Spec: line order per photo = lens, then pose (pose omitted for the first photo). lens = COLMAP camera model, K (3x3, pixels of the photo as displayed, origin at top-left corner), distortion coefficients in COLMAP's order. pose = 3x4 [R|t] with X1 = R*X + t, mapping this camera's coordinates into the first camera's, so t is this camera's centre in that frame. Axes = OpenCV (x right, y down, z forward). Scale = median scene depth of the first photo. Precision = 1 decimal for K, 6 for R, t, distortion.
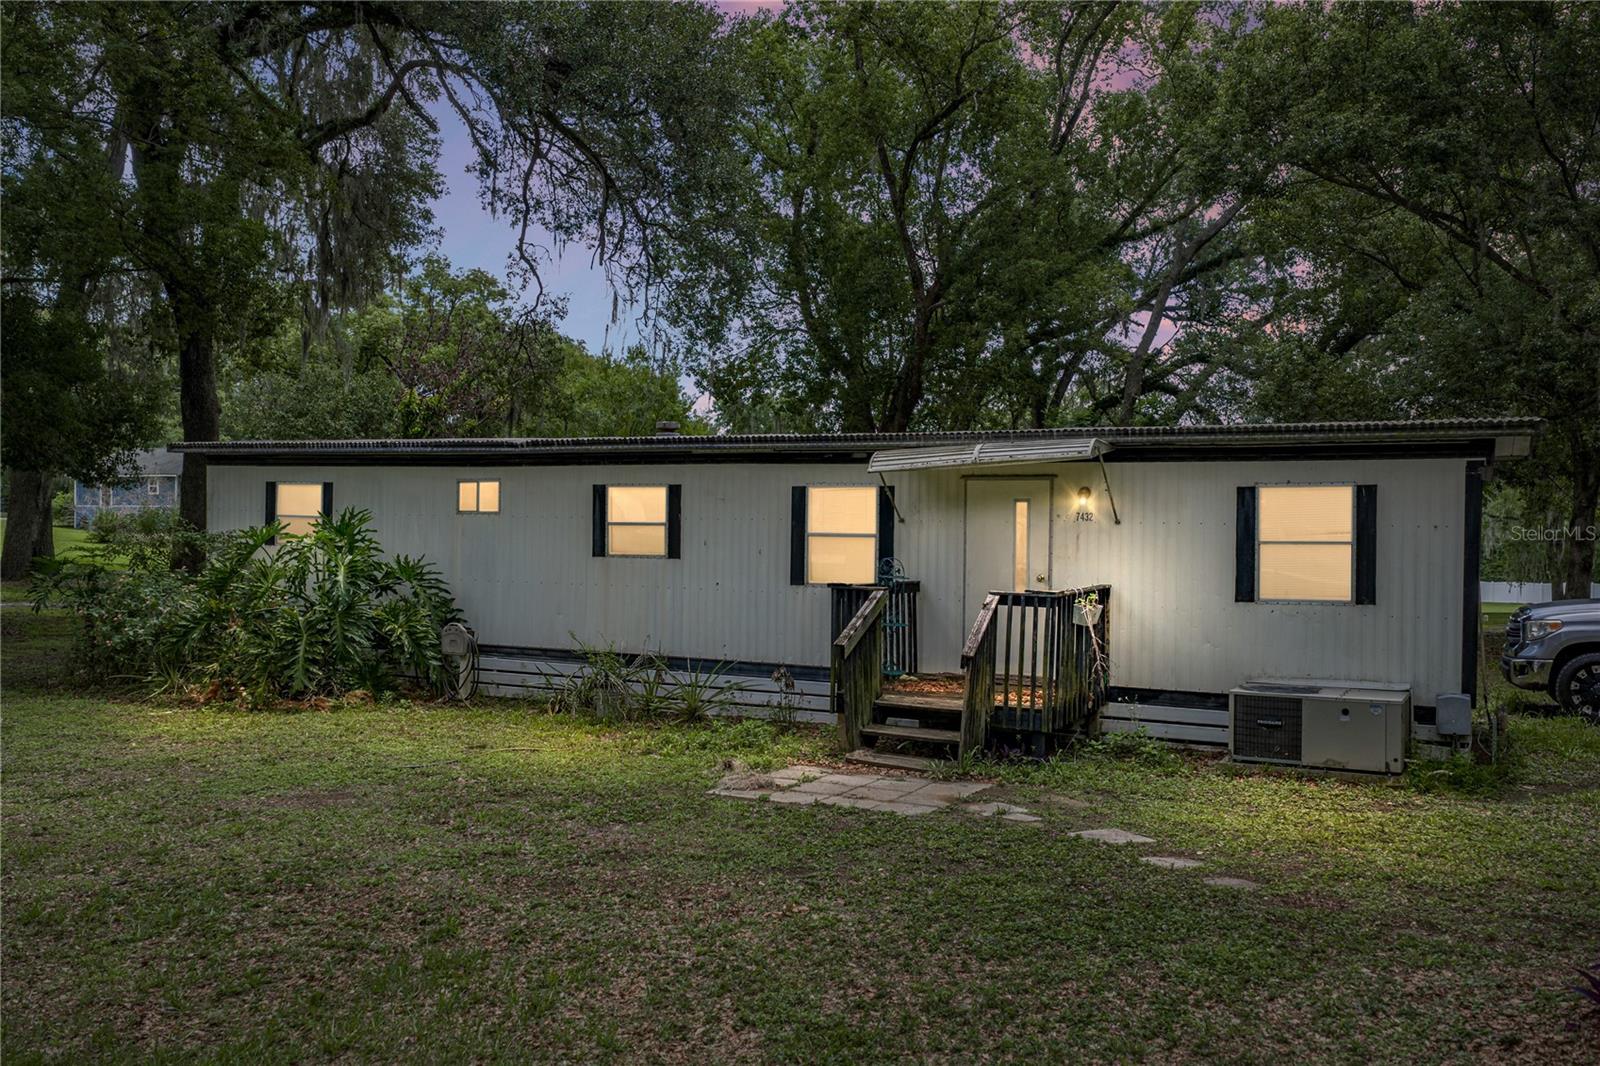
lens RADIAL K [[1322.4, 0, 797.8], [0, 1322.4, 534.2], [0, 0, 1]] dist [0.024913, 0.010834]
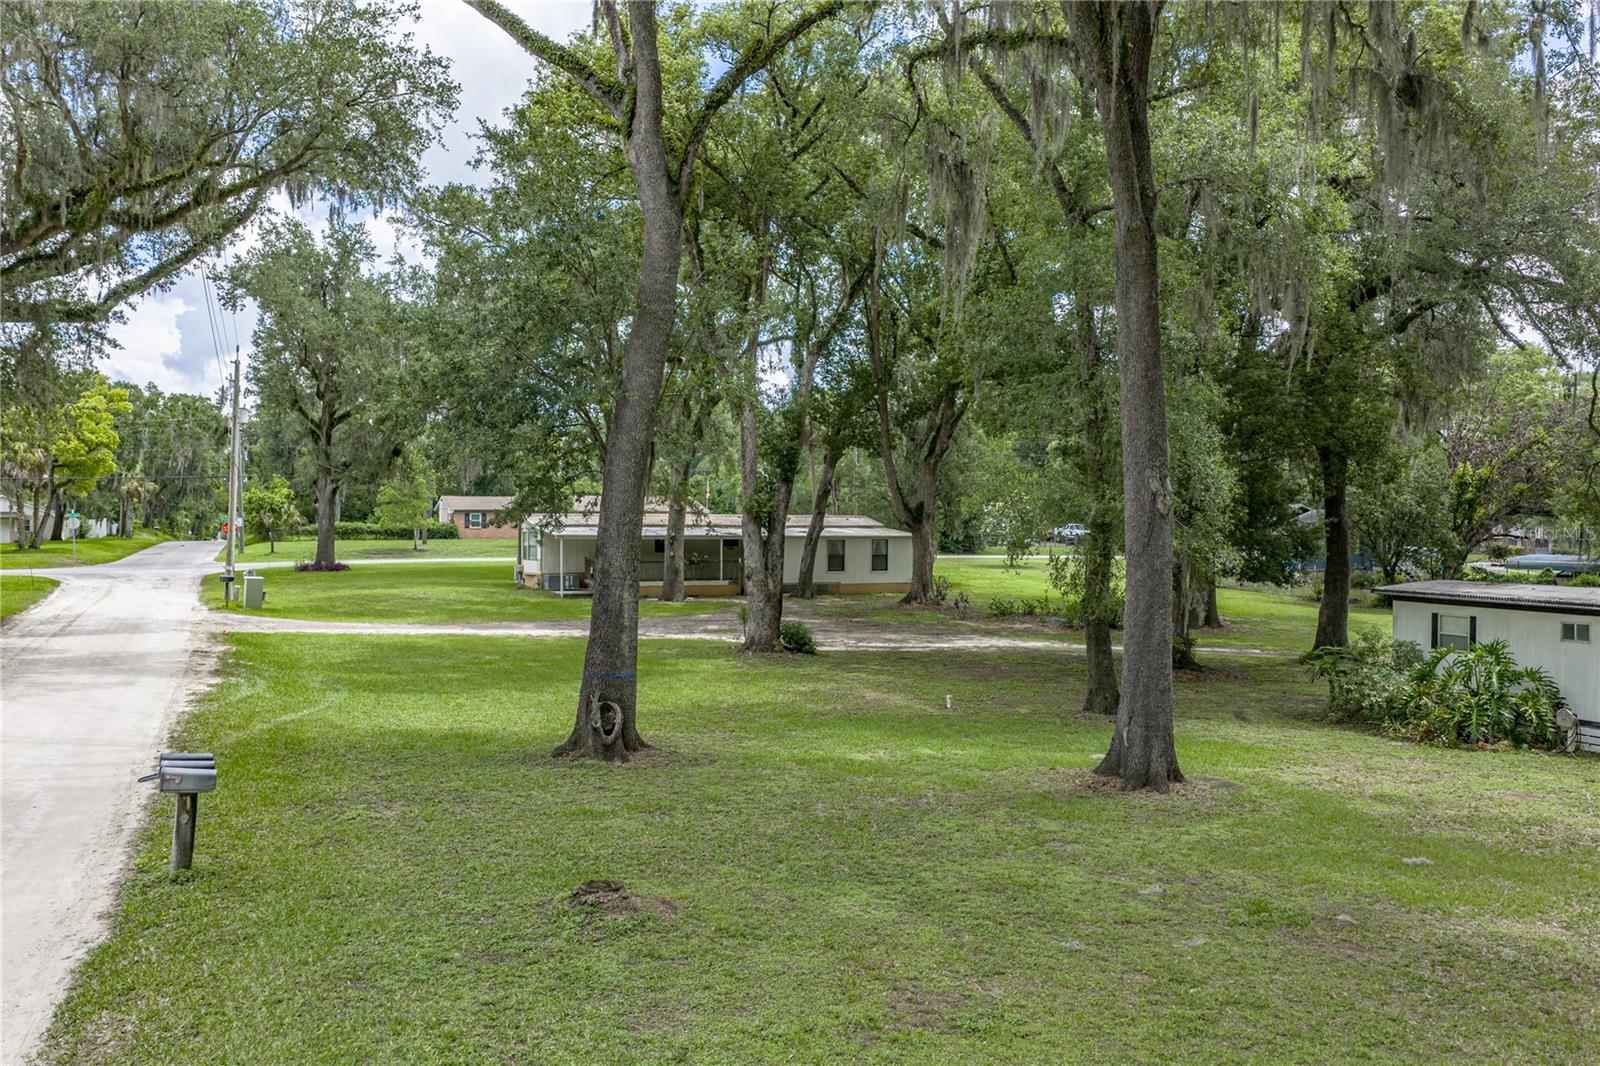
lens RADIAL K [[1322.4, 0, 796.9], [0, 1322.4, 533.0], [0, 0, 1]] dist [0.024913, 0.010834]
pose [[0.751975, -0.009671, -0.659121, 0.147908], [0.007452, 0.999953, -0.006169, -0.163600], [0.659150, -0.000273, 0.752012, -1.014726]]
